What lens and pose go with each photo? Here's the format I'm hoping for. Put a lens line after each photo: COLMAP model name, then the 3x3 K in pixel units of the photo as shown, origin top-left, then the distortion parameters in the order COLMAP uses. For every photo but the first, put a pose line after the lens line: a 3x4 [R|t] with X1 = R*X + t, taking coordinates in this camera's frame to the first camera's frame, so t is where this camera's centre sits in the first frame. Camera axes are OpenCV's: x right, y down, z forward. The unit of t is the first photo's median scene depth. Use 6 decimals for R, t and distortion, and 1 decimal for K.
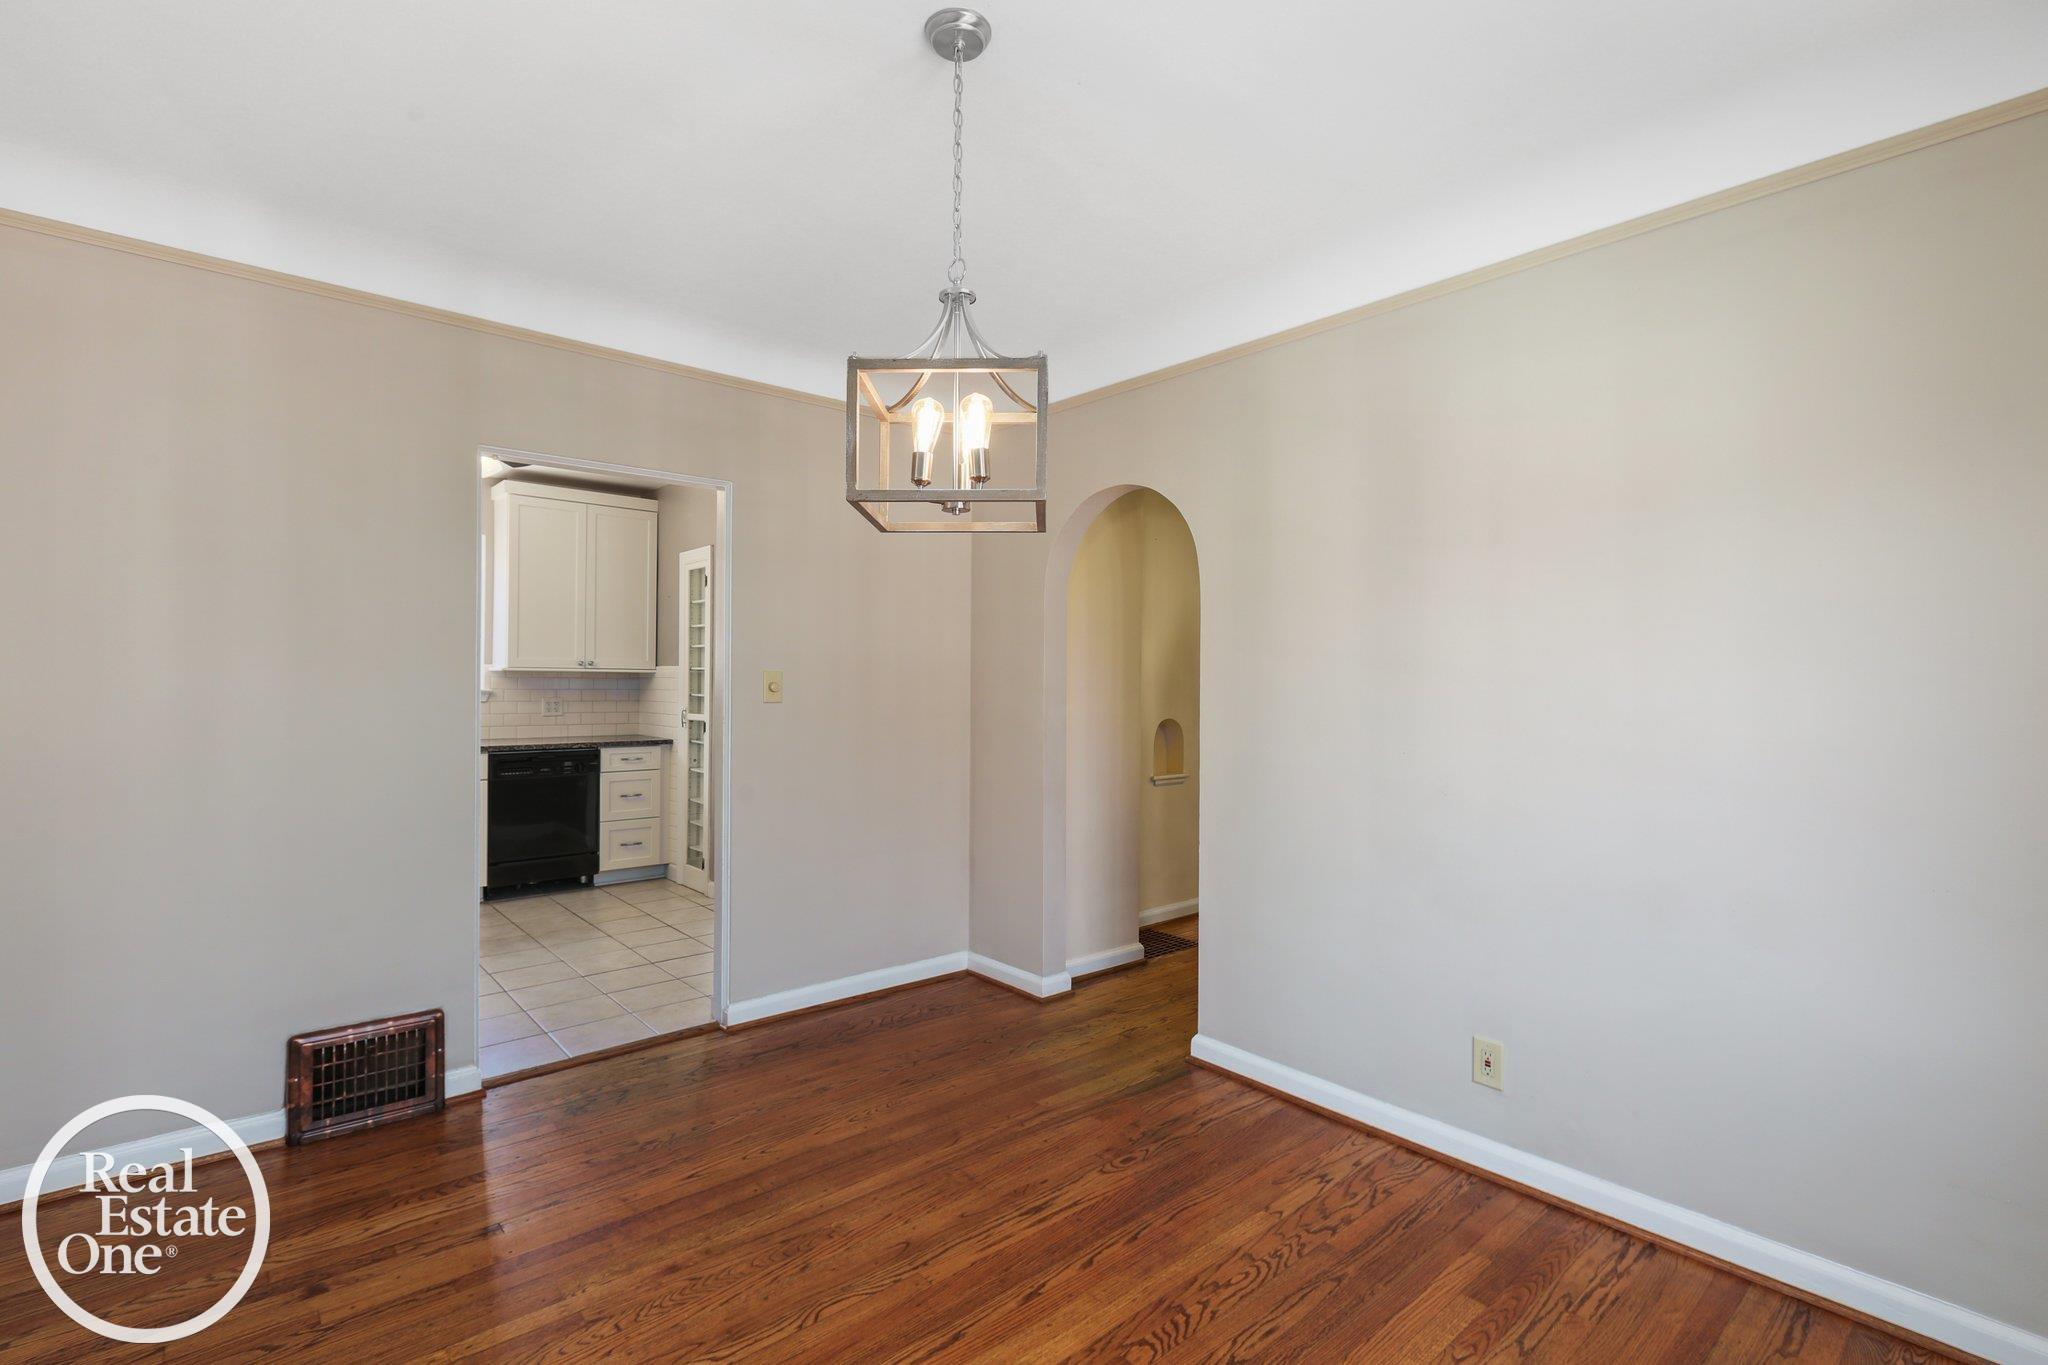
lens RADIAL K [[943.1, 0, 1016.6], [0, 943.1, 679.0], [0, 0, 1]] dist [0.000620, 0.000127]
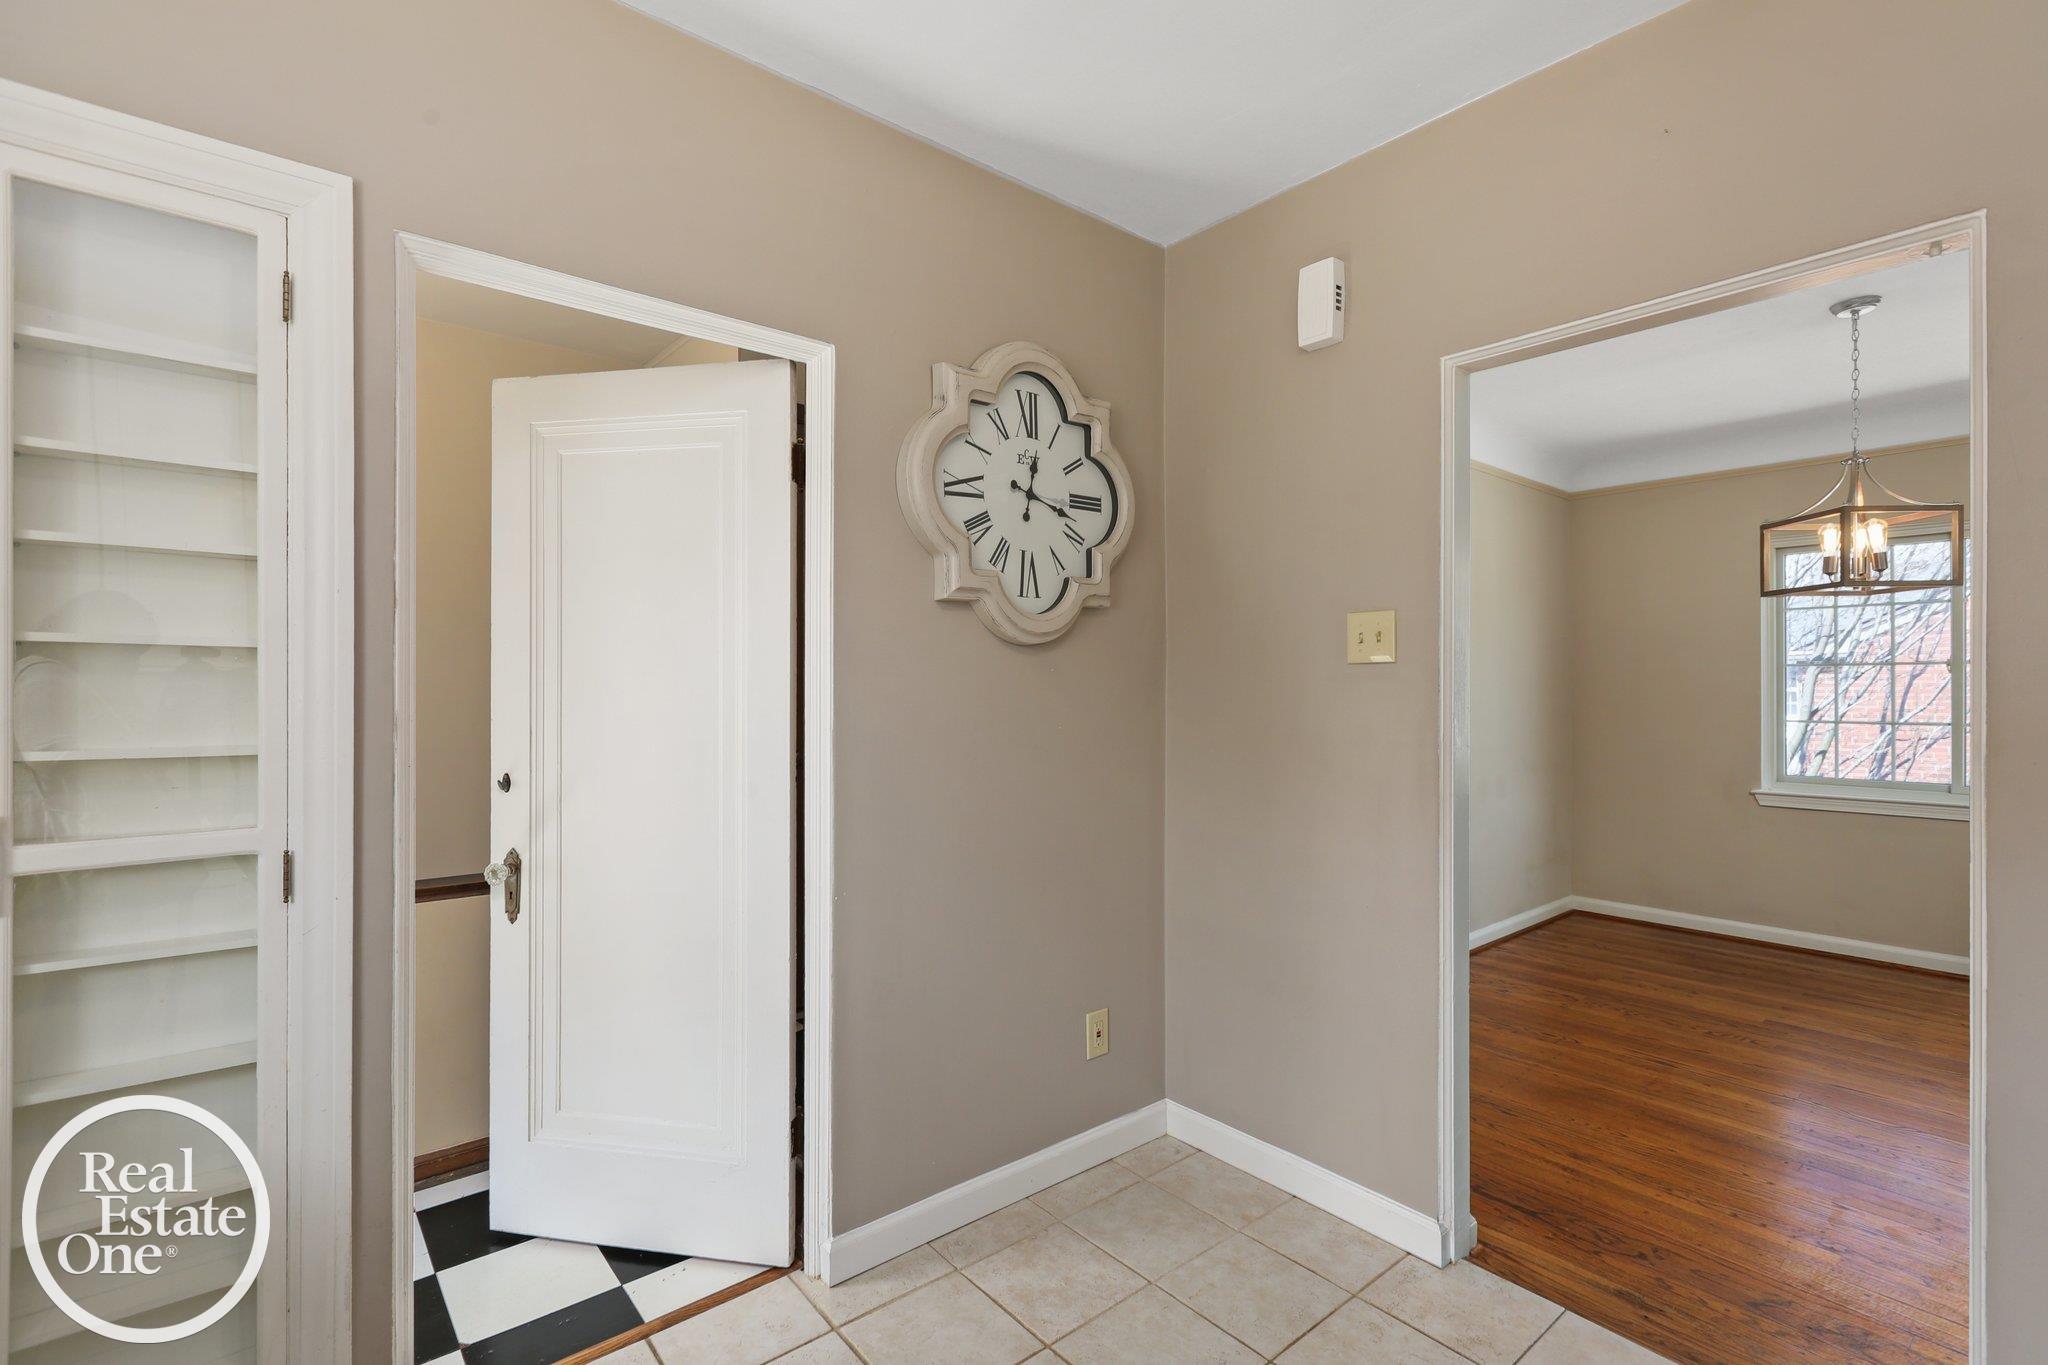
lens RADIAL K [[943.1, 0, 1016.6], [0, 943.1, 679.0], [0, 0, 1]] dist [0.000620, 0.000127]
pose [[0.019283, -0.007218, 0.999788, -1.378828], [-0.009951, 0.999923, 0.007411, -0.008587], [-0.999765, -0.010092, 0.019210, 1.914751]]
